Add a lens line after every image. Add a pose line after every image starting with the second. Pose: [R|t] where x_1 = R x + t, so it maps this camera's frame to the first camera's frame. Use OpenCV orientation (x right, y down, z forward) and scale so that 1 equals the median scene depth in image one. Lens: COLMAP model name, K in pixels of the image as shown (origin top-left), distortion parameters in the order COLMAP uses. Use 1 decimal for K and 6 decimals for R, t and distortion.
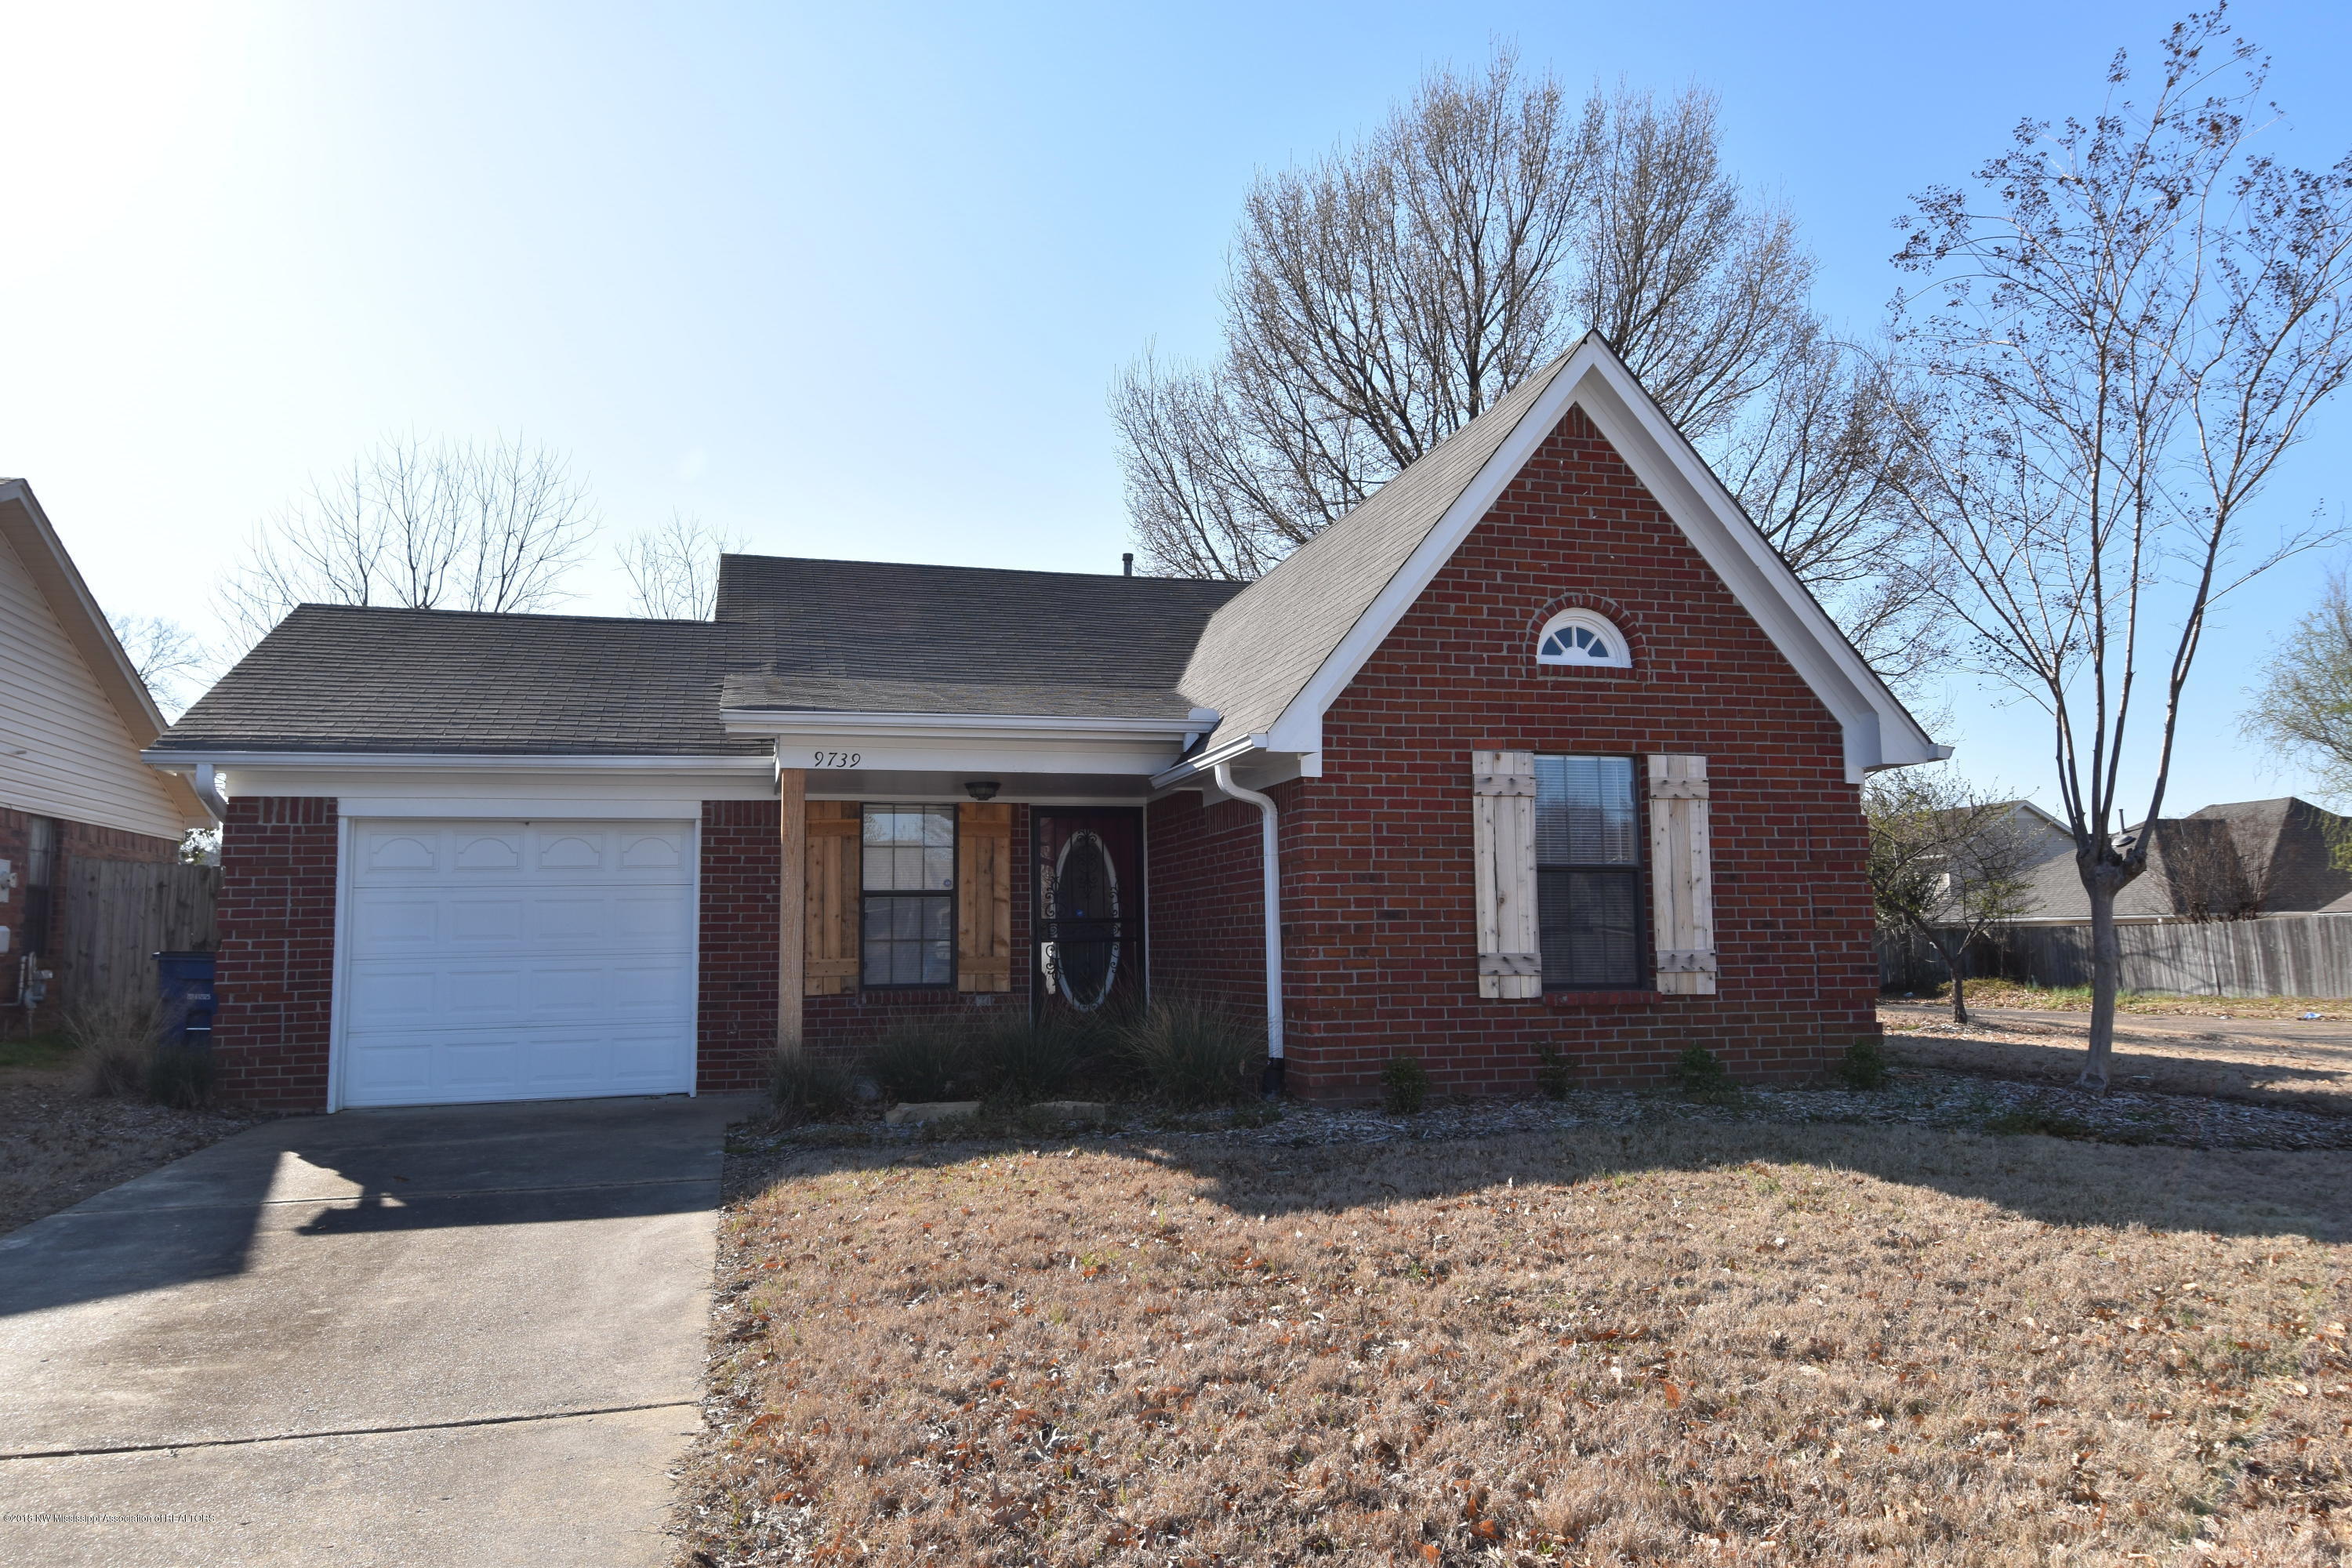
lens RADIAL K [[1500.7, 0, 1181.4], [0, 1500.7, 789.7], [0, 0, 1]] dist [0.028466, -0.007979]
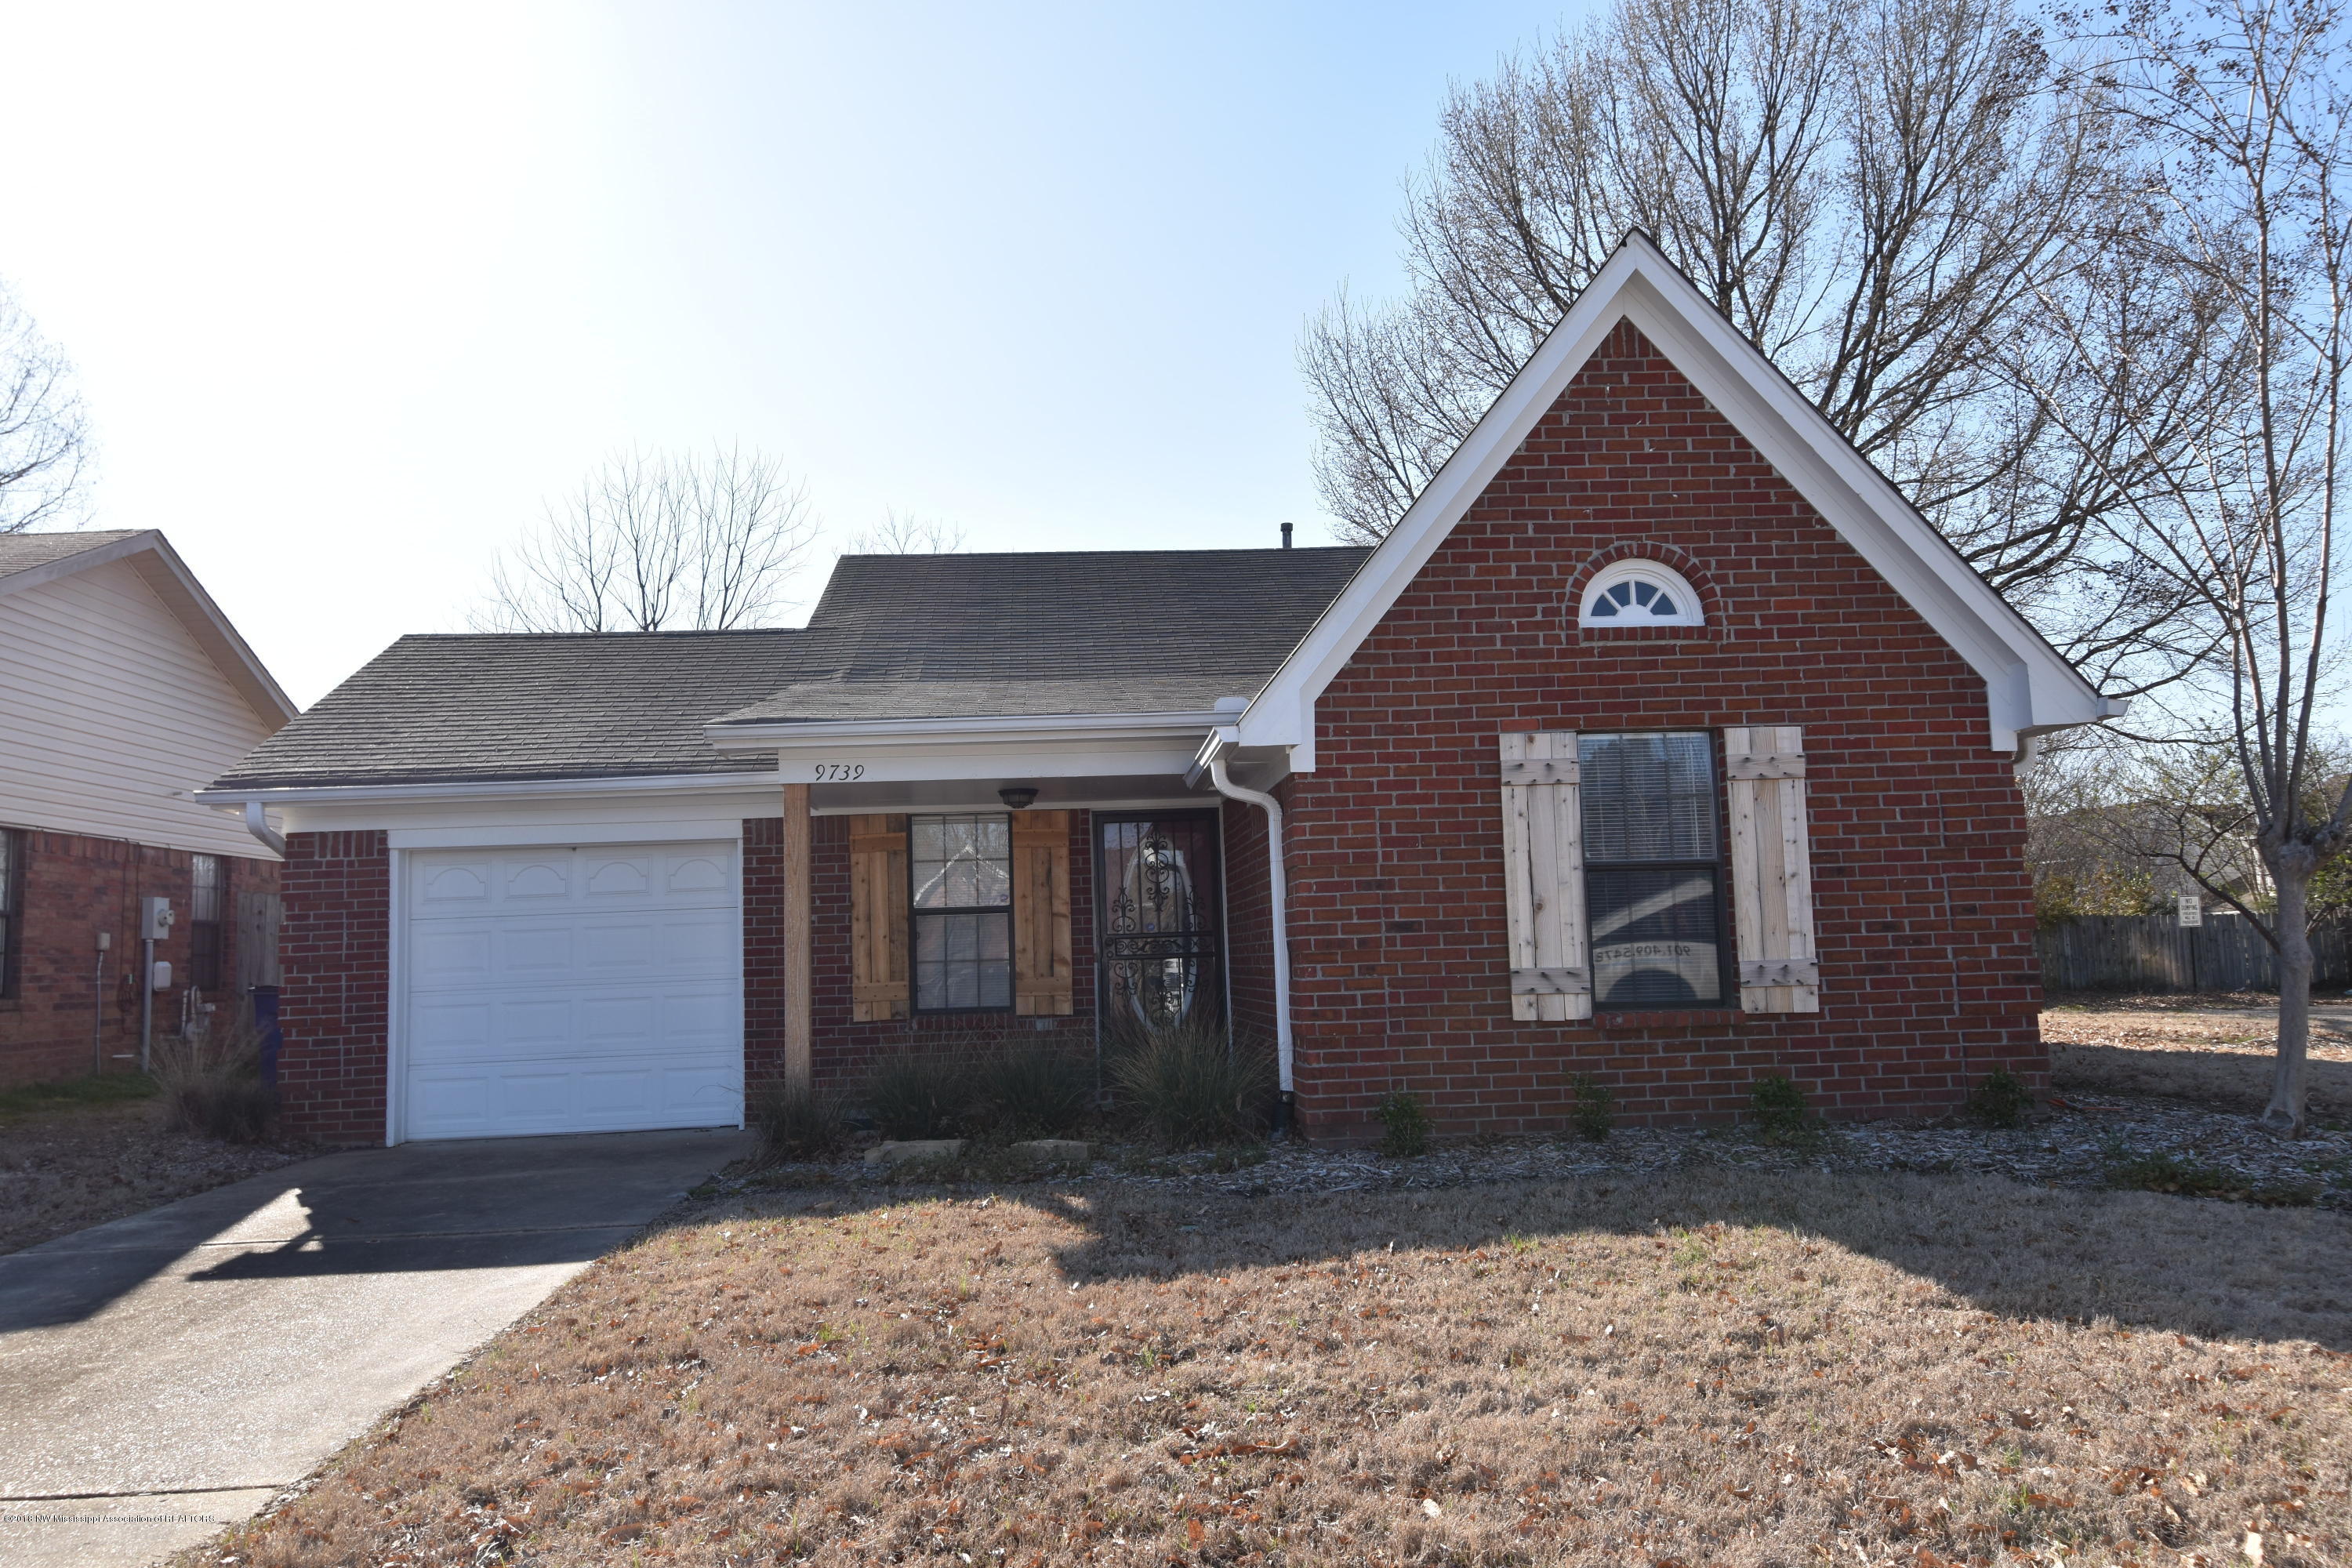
lens RADIAL K [[1629.5, 0, 1170.6], [0, 1629.5, 792.3], [0, 0, 1]] dist [0.029453, -0.004289]
pose [[0.980494, -0.038796, -0.192682, 0.176671], [0.040160, 0.999188, 0.003175, -0.002654], [0.192403, -0.010851, 0.981256, 0.043656]]
